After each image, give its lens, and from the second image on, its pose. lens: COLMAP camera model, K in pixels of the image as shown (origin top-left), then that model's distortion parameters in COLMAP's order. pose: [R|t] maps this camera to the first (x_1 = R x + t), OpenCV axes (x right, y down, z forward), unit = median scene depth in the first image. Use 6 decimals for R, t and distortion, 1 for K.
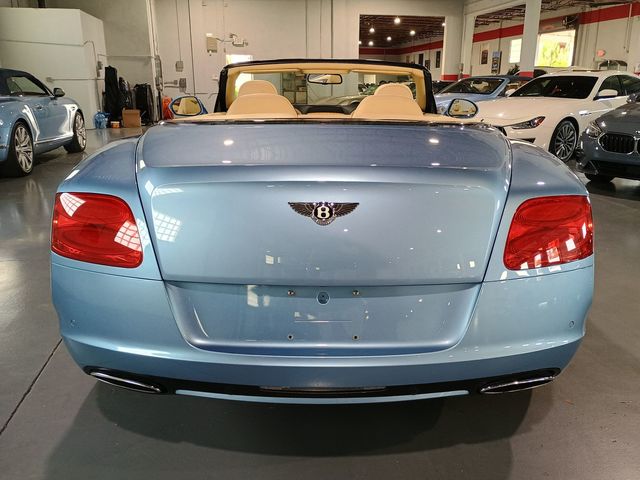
lens RADIAL K [[548.5, 0, 320.8], [0, 548.5, 244.9], [0, 0, 1]] dist [0.077162, -0.081260]
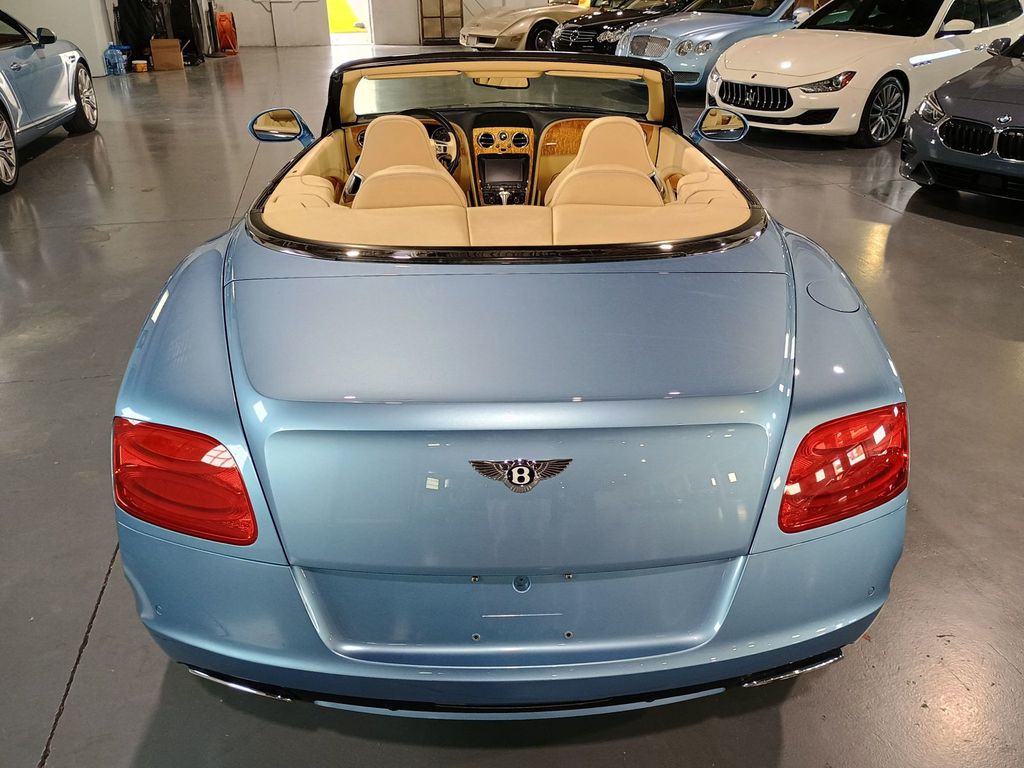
lens RADIAL K [[877.5, 0, 514.5], [0, 877.5, 379.7], [0, 0, 1]] dist [0.077162, -0.081260]
pose [[0.999423, -0.022323, 0.025594, -0.004760], [0.017924, 0.986821, 0.160817, -0.058761], [-0.028846, -0.160265, 0.986652, -0.011245]]
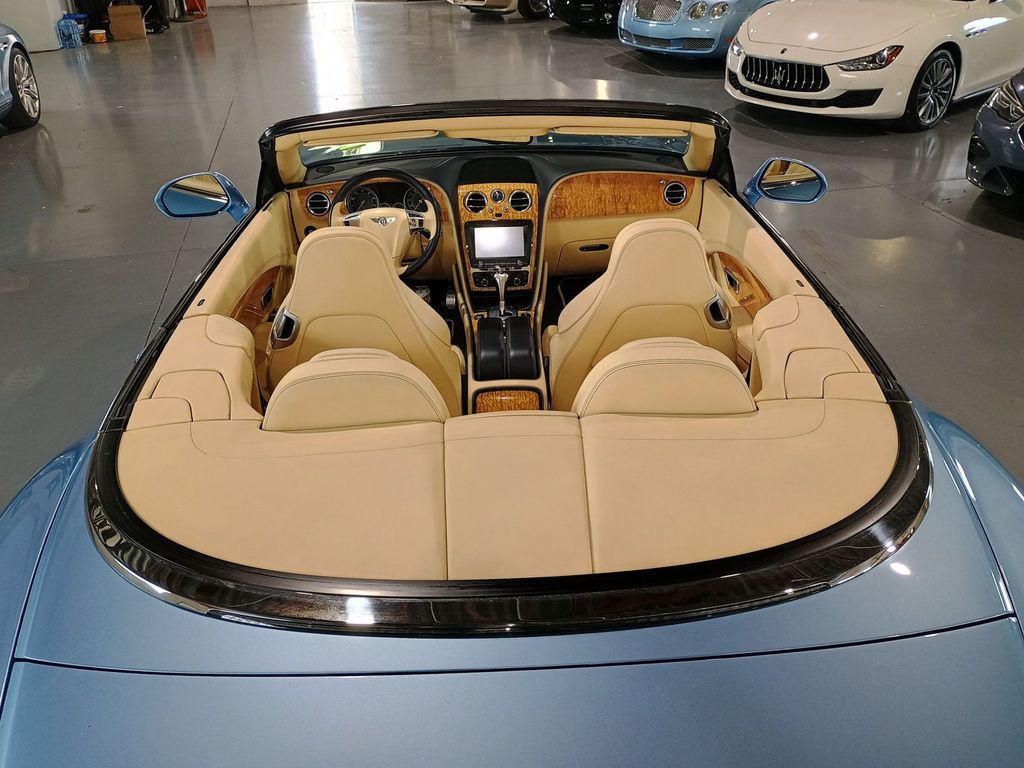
lens RADIAL K [[877.5, 0, 513.5], [0, 877.5, 379.5], [0, 0, 1]] dist [0.077162, -0.081260]
pose [[0.998689, -0.045526, 0.023391, -0.001201], [0.039325, 0.975009, 0.218657, -0.118331], [-0.032761, -0.217450, 0.975521, 0.111818]]
